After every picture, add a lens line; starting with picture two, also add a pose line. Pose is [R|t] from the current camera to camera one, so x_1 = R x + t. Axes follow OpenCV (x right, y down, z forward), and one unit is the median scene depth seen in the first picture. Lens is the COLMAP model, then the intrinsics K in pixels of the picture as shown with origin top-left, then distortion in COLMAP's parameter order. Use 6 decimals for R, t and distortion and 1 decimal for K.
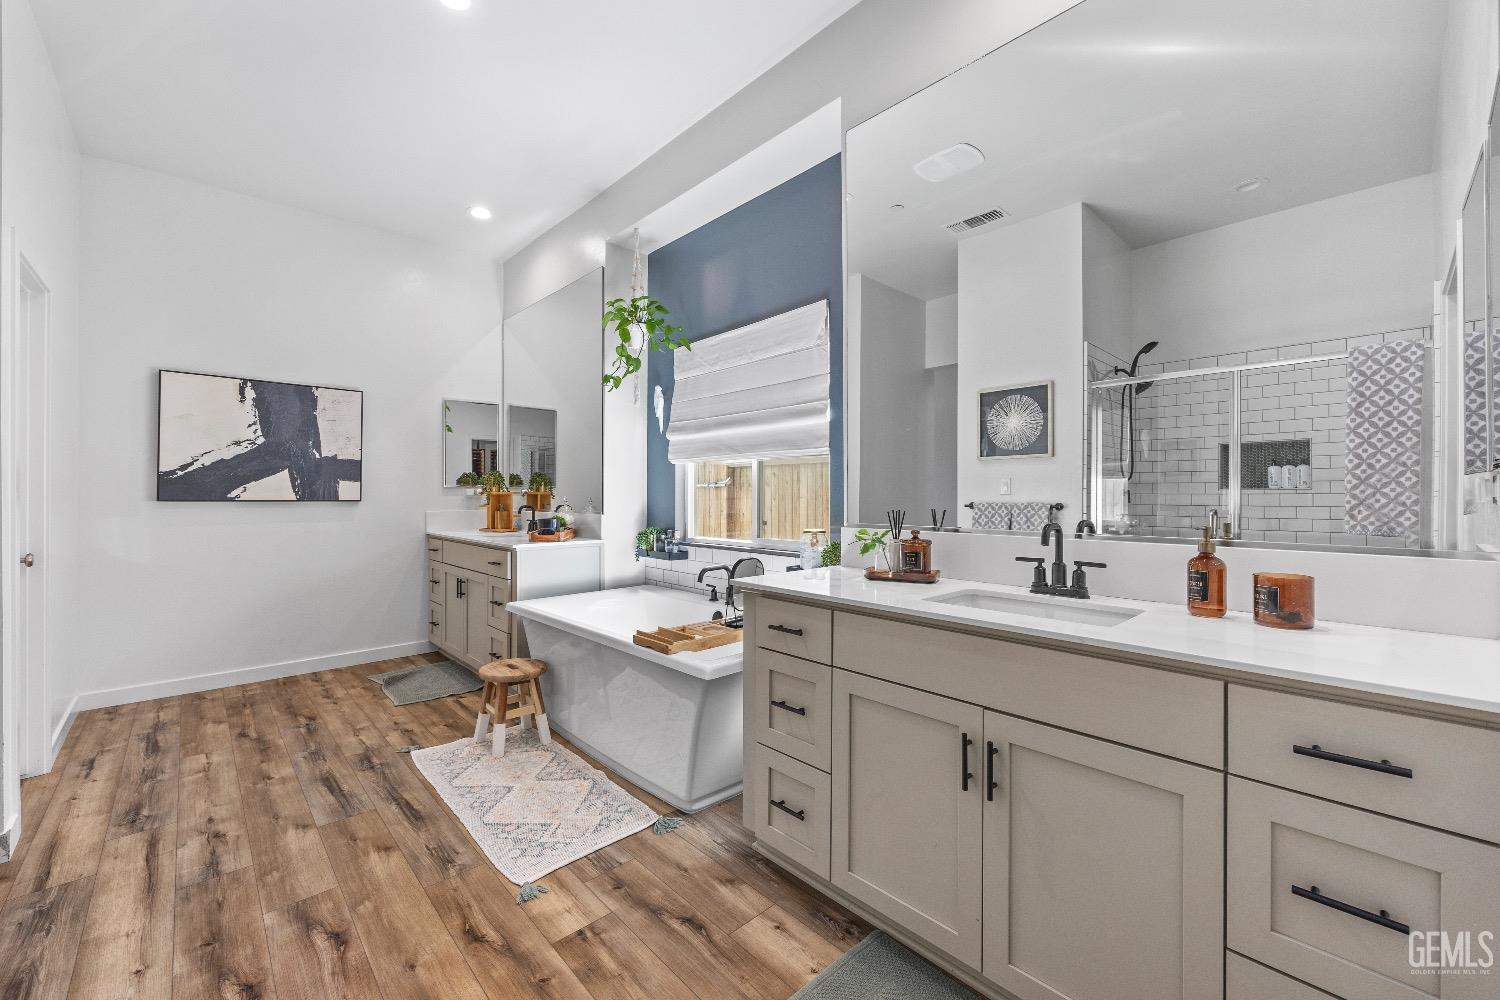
lens RADIAL K [[604.4, 0, 741.6], [0, 604.4, 500.2], [0, 0, 1]] dist [-0.000100, -0.000578]
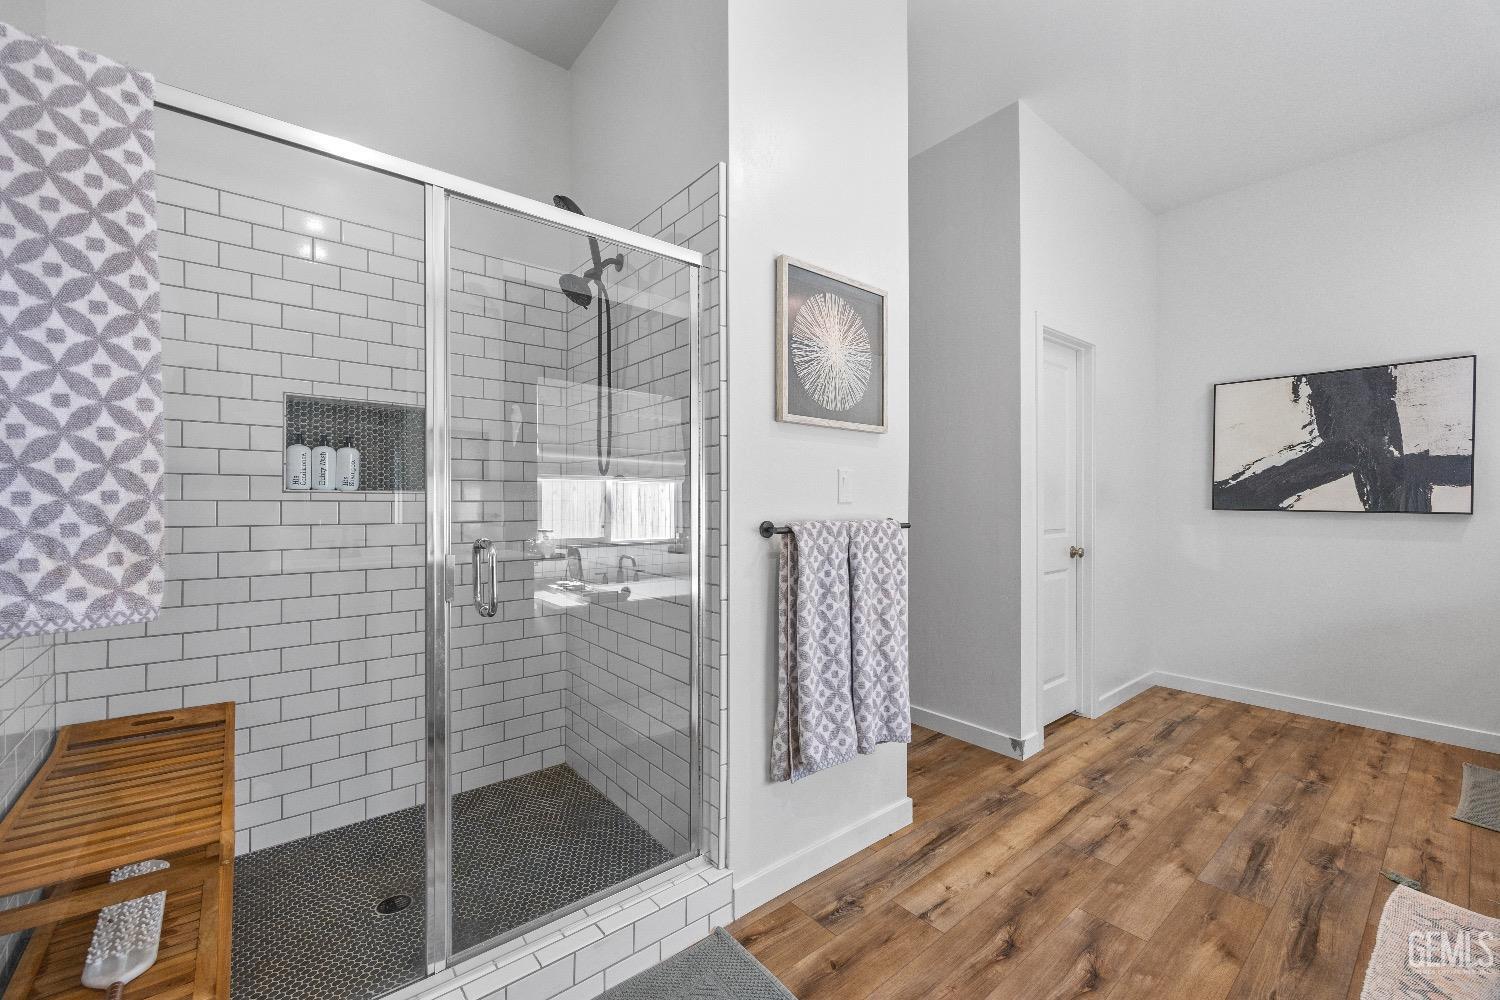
lens RADIAL K [[604.4, 0, 741.6], [0, 604.4, 500.2], [0, 0, 1]] dist [-0.000100, -0.000578]
pose [[-0.072471, -0.005161, -0.997357, 0.168684], [-0.013350, 0.999902, -0.004204, 0.000337], [0.997281, 0.013010, -0.072533, 0.291651]]
